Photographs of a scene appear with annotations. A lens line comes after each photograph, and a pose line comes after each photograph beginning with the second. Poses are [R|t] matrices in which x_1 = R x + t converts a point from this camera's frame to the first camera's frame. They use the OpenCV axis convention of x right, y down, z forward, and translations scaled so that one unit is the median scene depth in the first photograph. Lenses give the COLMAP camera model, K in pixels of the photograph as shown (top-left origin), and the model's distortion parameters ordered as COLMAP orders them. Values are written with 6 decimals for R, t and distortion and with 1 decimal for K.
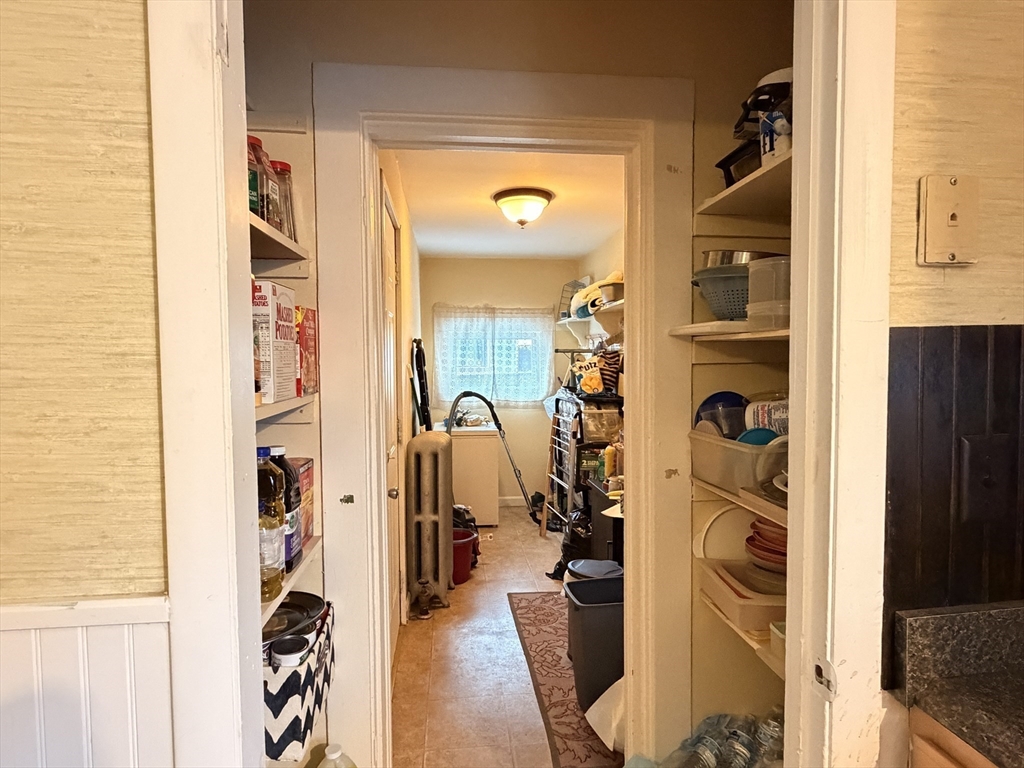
lens RADIAL K [[563.4, 0, 512.0], [0, 563.4, 384.0], [0, 0, 1]] dist [0.003787, 0.000796]
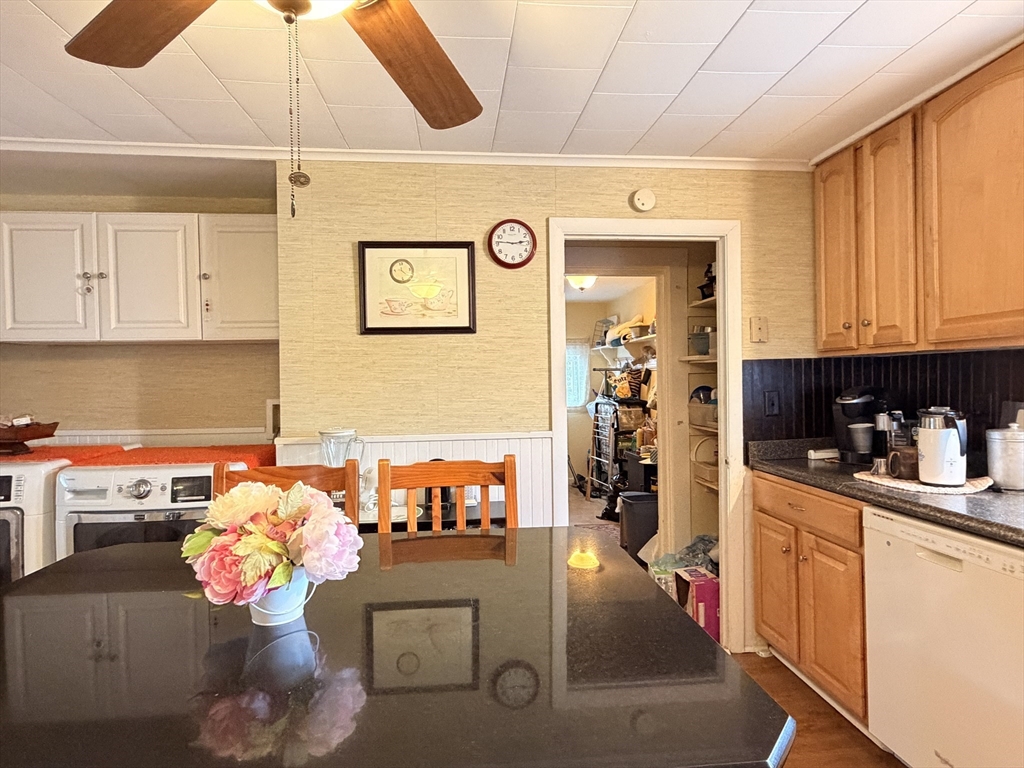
lens RADIAL K [[563.4, 0, 512.0], [0, 563.4, 384.0], [0, 0, 1]] dist [0.003787, 0.000796]
pose [[0.999973, -0.005880, -0.004338, -0.145711], [0.005718, 0.999317, -0.036516, 0.032834], [0.004550, 0.036490, 0.999324, -0.484647]]
